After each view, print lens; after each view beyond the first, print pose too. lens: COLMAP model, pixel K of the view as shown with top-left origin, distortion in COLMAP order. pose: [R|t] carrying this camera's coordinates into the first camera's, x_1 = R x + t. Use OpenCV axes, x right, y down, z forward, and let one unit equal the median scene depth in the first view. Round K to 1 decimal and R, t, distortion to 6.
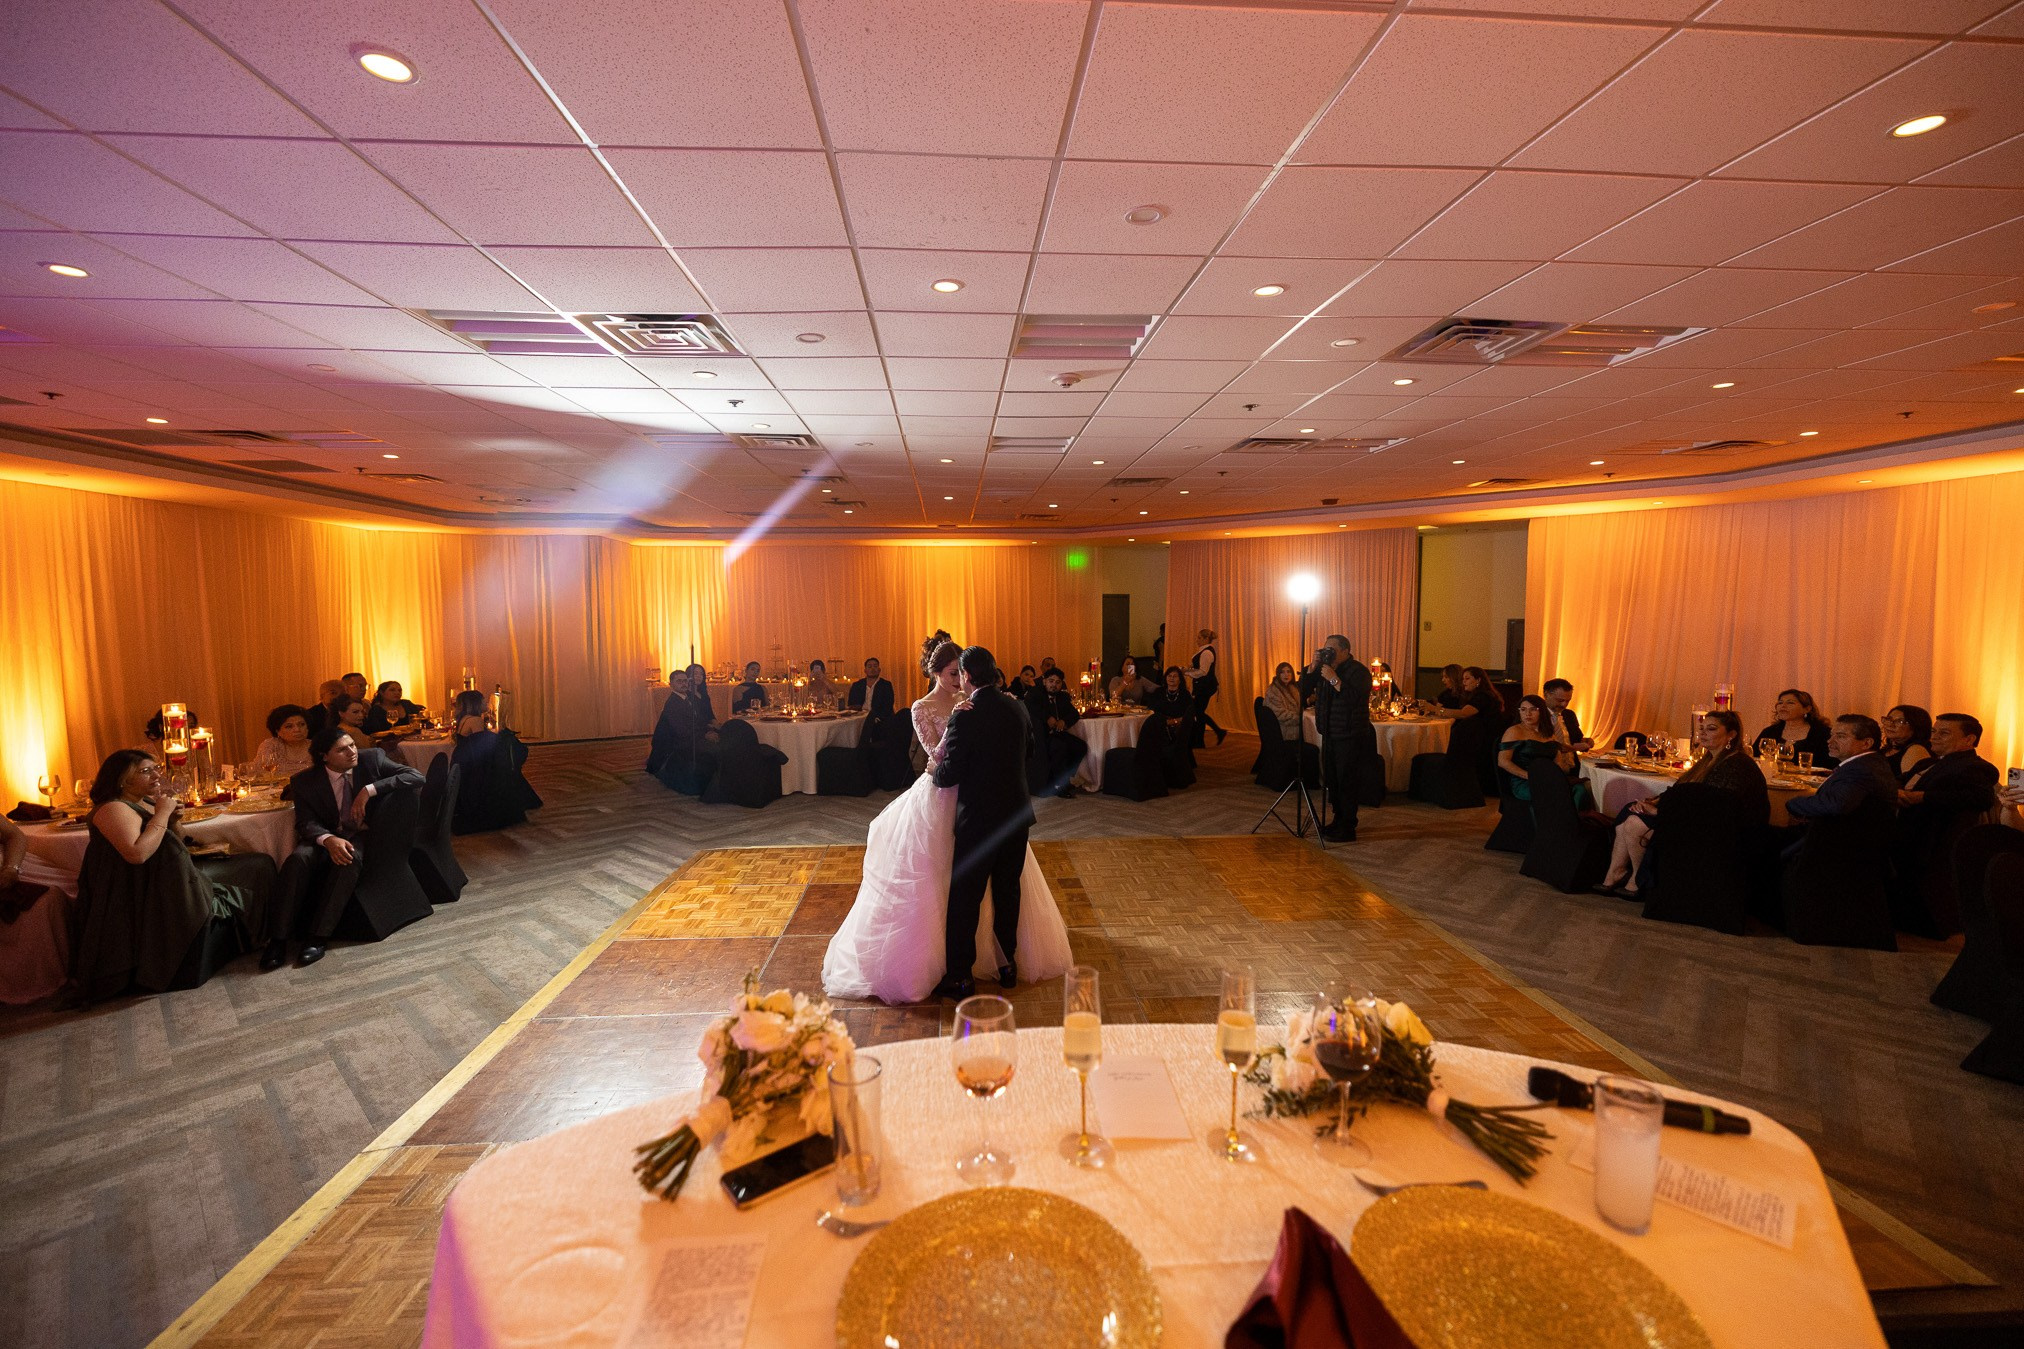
lens RADIAL K [[856.4, 0, 1010.2], [0, 856.4, 671.2], [0, 0, 1]] dist [0.009775, -0.000416]
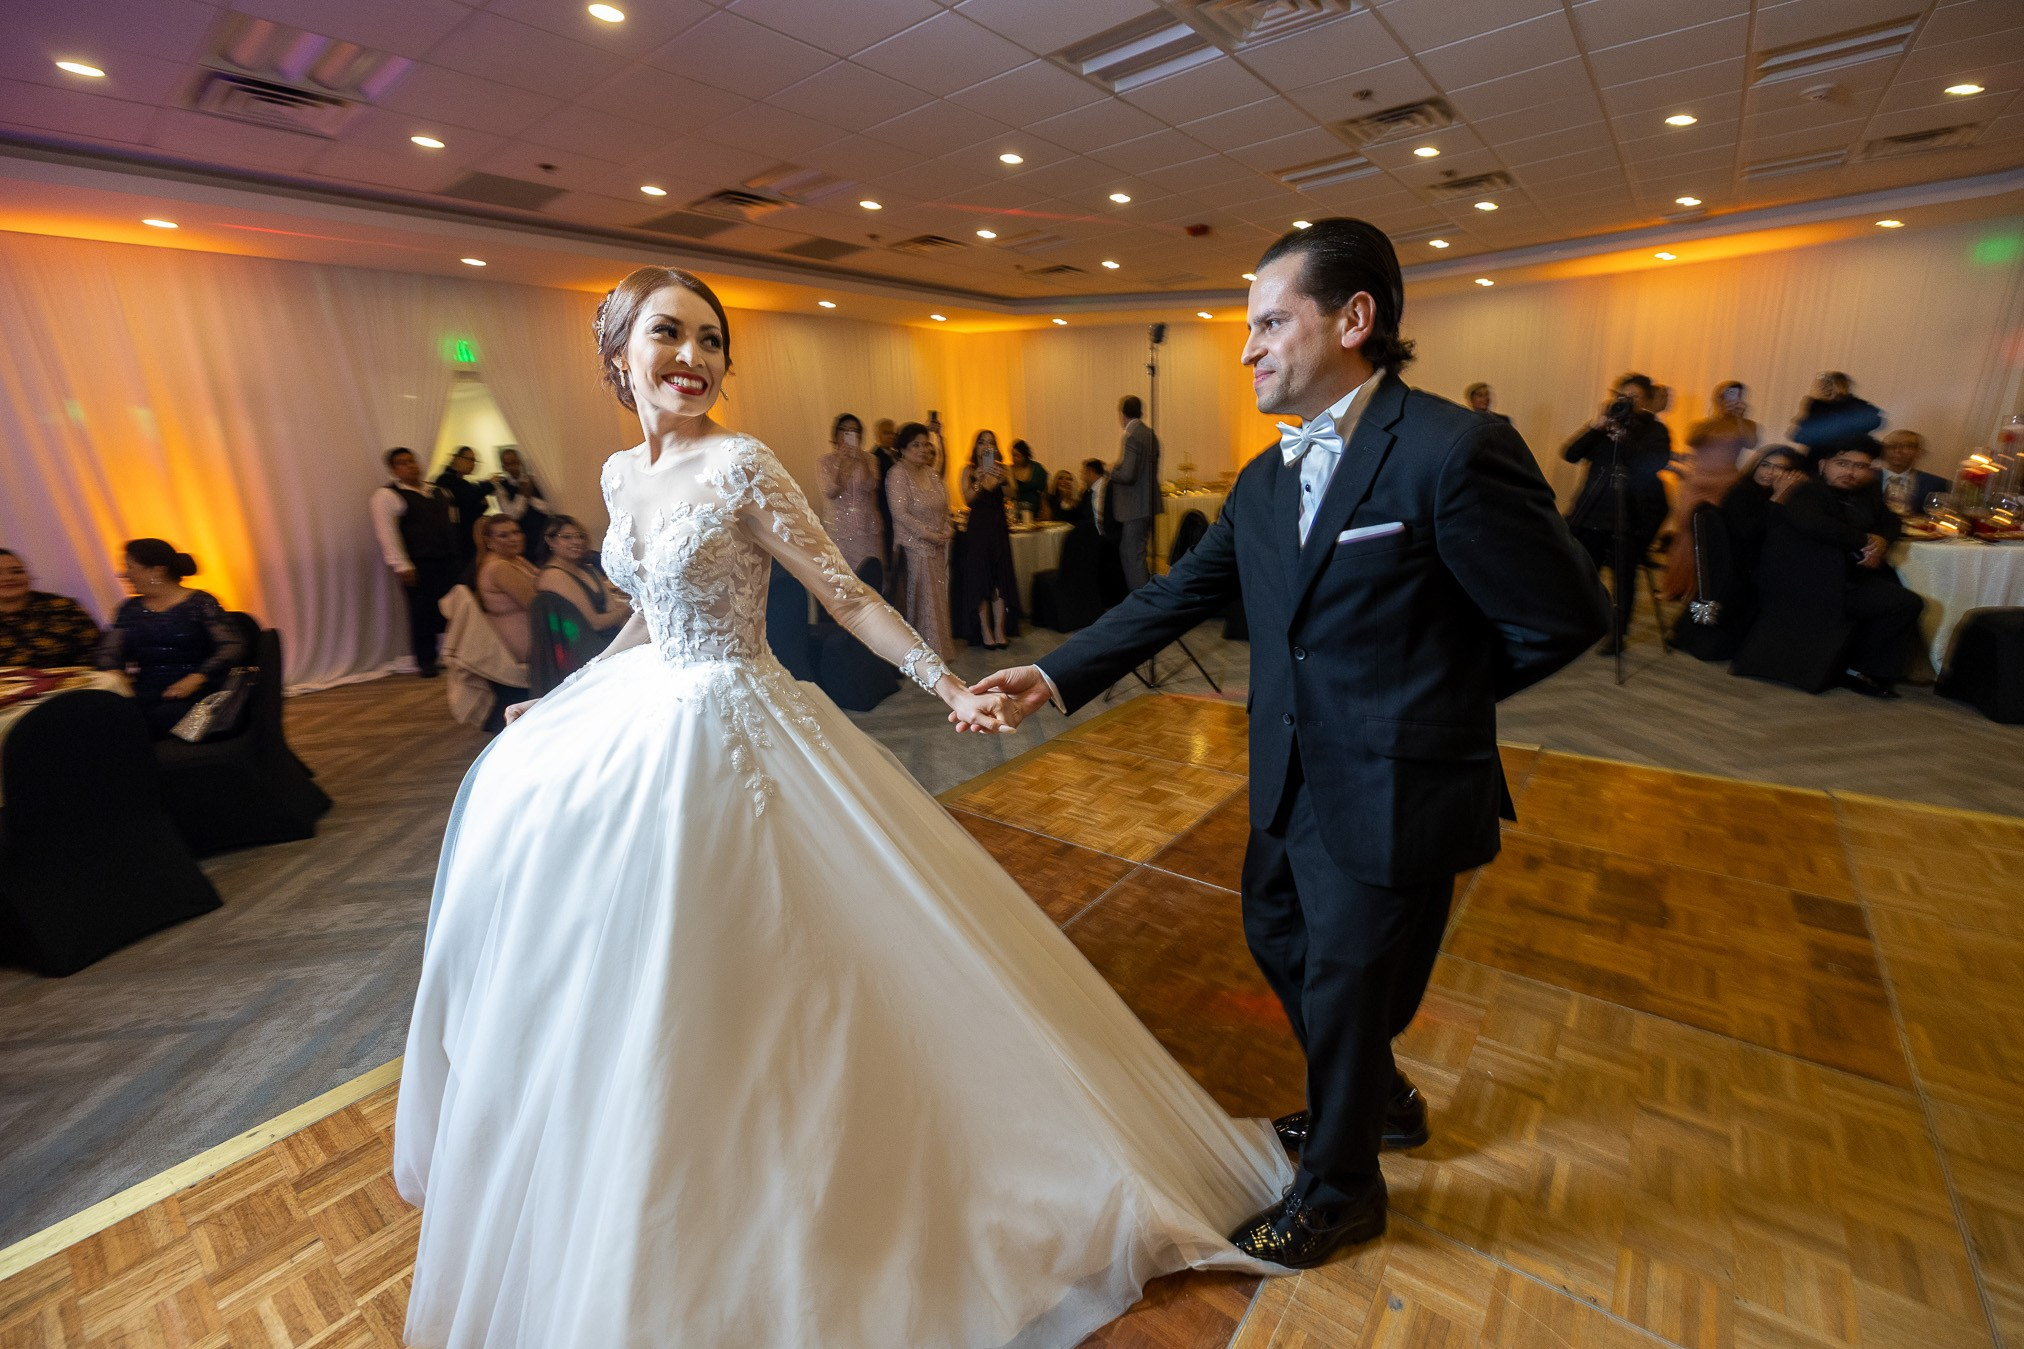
lens RADIAL K [[856.4, 0, 1010.2], [0, 856.4, 671.2], [0, 0, 1]] dist [0.009775, -0.000416]
pose [[0.740683, 0.139999, -0.657107, 0.036879], [-0.003867, 0.978921, 0.204204, 0.048592], [0.671844, -0.148710, 0.725611, 0.477168]]
